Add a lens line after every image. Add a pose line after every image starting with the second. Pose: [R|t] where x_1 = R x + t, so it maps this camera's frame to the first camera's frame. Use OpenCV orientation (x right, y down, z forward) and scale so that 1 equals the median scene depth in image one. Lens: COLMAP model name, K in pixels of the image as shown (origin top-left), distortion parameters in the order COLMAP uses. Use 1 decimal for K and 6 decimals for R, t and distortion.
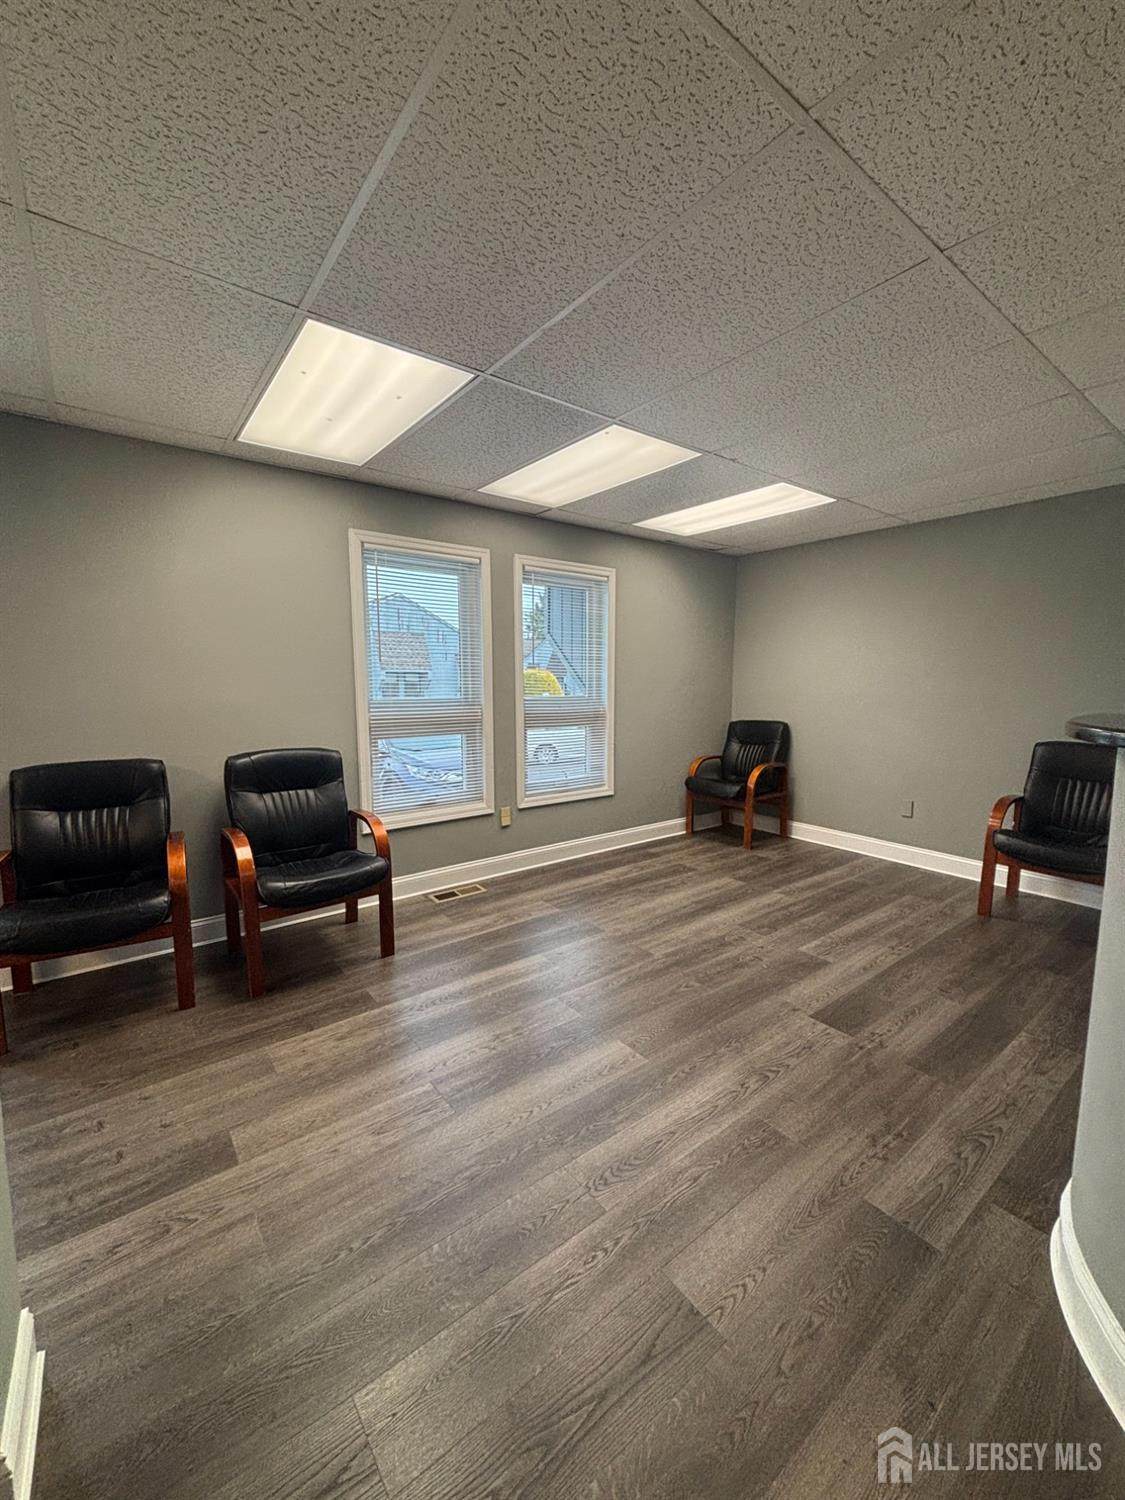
lens RADIAL K [[603.0, 0, 562.7], [0, 603.0, 750.6], [0, 0, 1]] dist [0.000978, 0.000085]
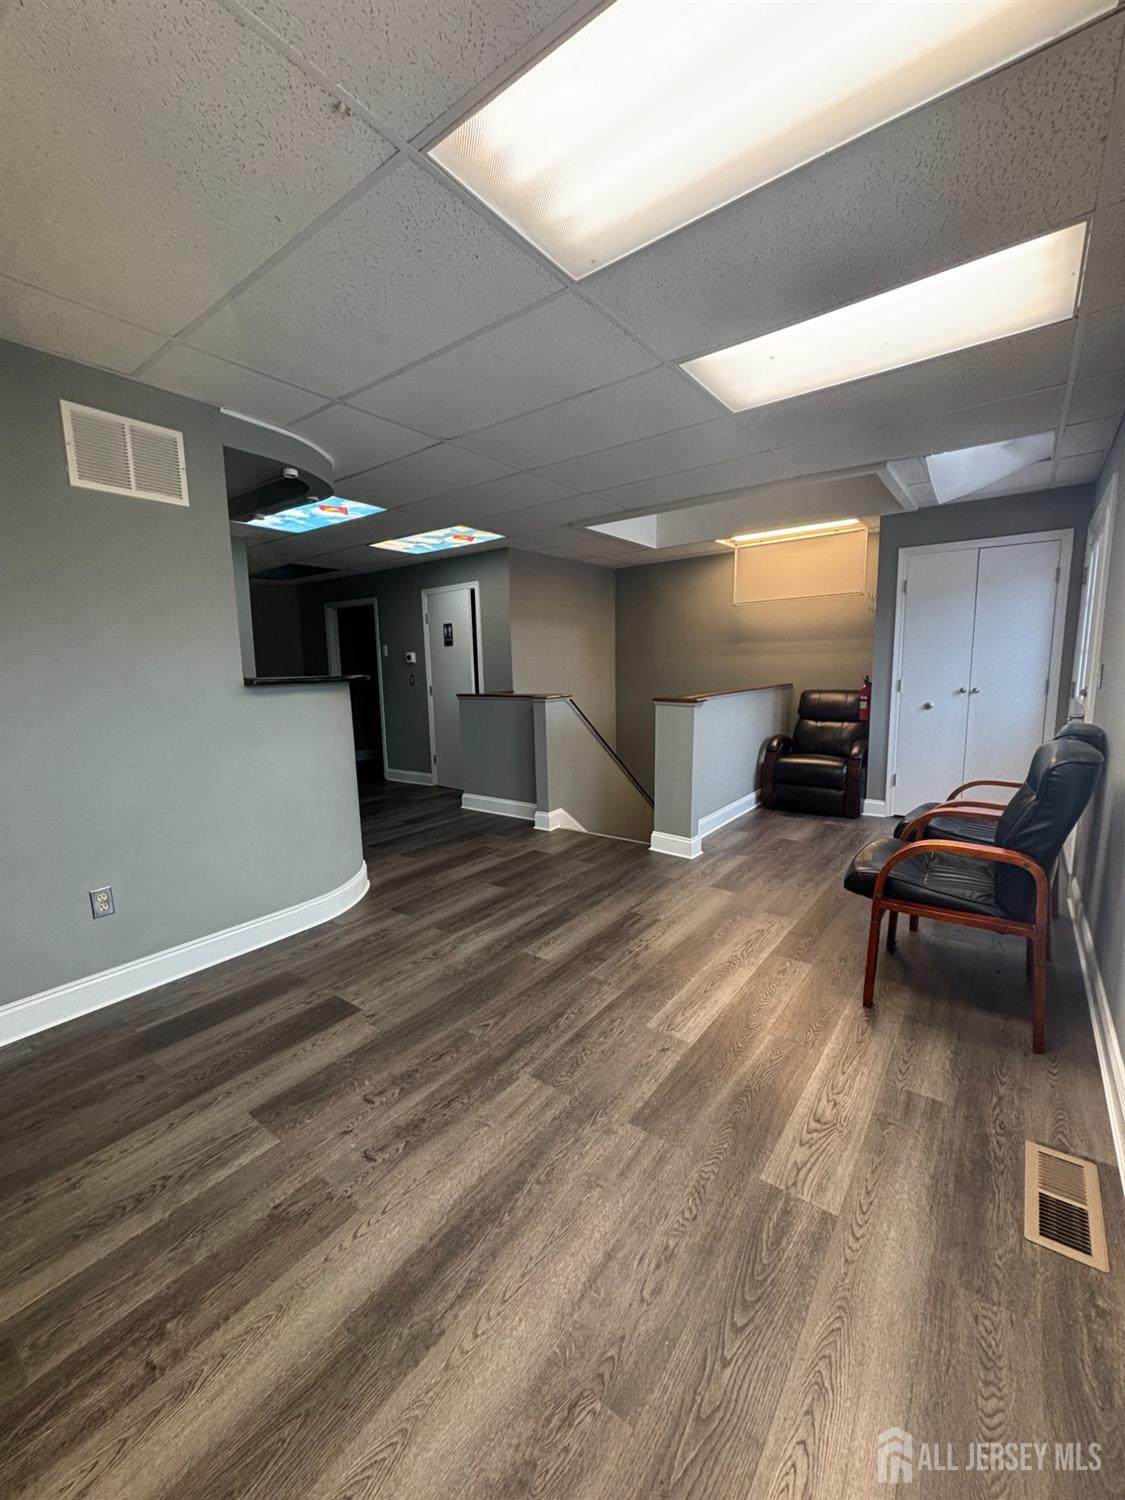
lens RADIAL K [[603.0, 0, 562.3], [0, 603.0, 751.0], [0, 0, 1]] dist [0.000978, 0.000085]
pose [[-0.962845, 0.056900, -0.263993, 0.280156], [-0.012974, 0.966677, 0.255671, -0.170152], [0.269744, 0.249597, -0.930021, 1.578914]]
